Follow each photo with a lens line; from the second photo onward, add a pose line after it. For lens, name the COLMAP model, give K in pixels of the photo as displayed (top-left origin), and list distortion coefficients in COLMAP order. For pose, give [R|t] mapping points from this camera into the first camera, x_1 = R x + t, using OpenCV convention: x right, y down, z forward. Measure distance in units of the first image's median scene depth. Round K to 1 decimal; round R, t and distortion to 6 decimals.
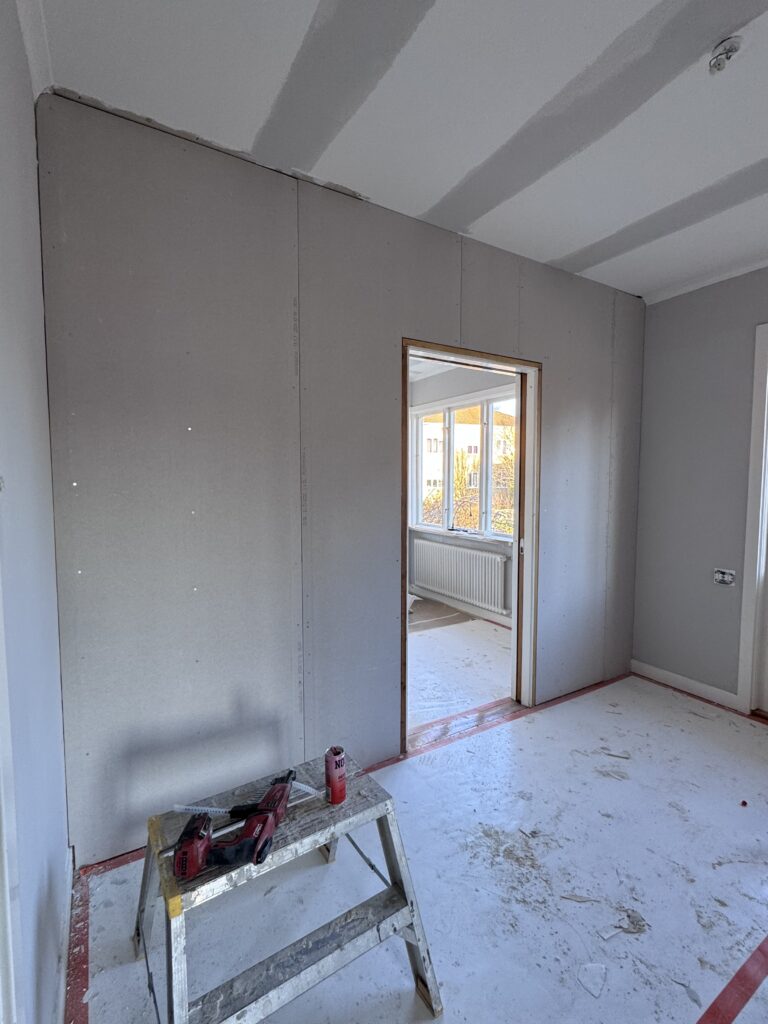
lens RADIAL K [[475.6, 0, 391.1], [0, 475.6, 512.9], [0, 0, 1]] dist [-0.002354, -0.000091]
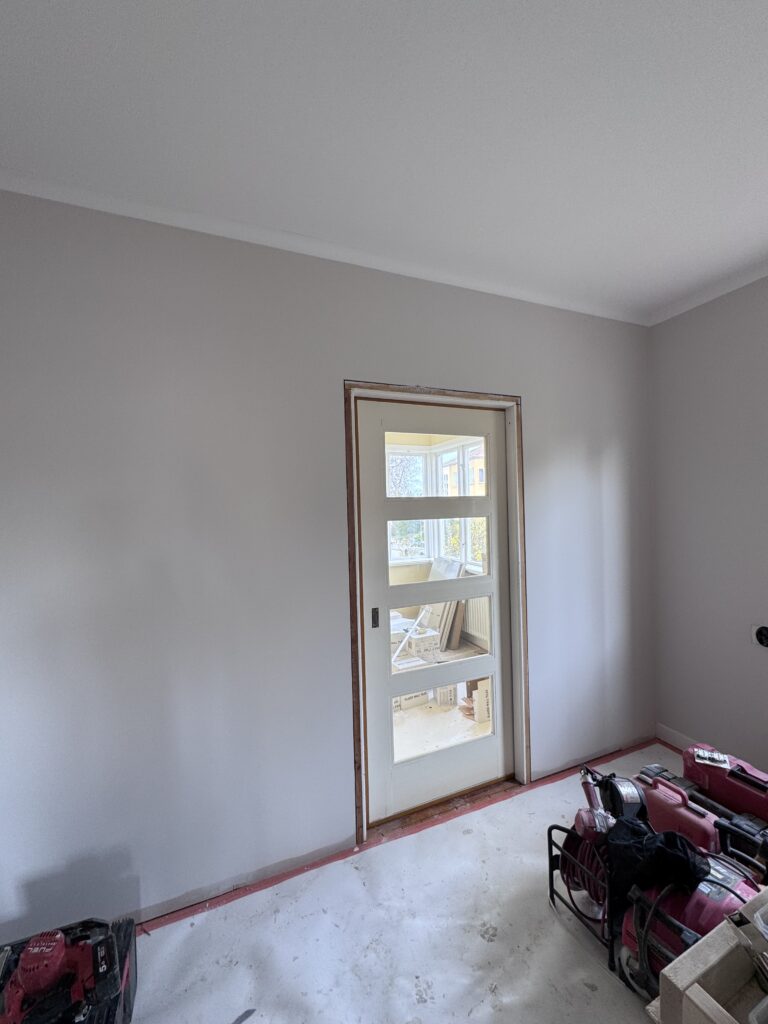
lens RADIAL K [[405.8, 0, 382.1], [0, 405.8, 510.1], [0, 0, 1]] dist [-0.002978, 0.000672]
pose [[0.984714, -0.022426, -0.172731, 0.156068], [0.012178, 0.998114, -0.060159, -0.047393], [0.173754, 0.057136, 0.983130, 0.174655]]
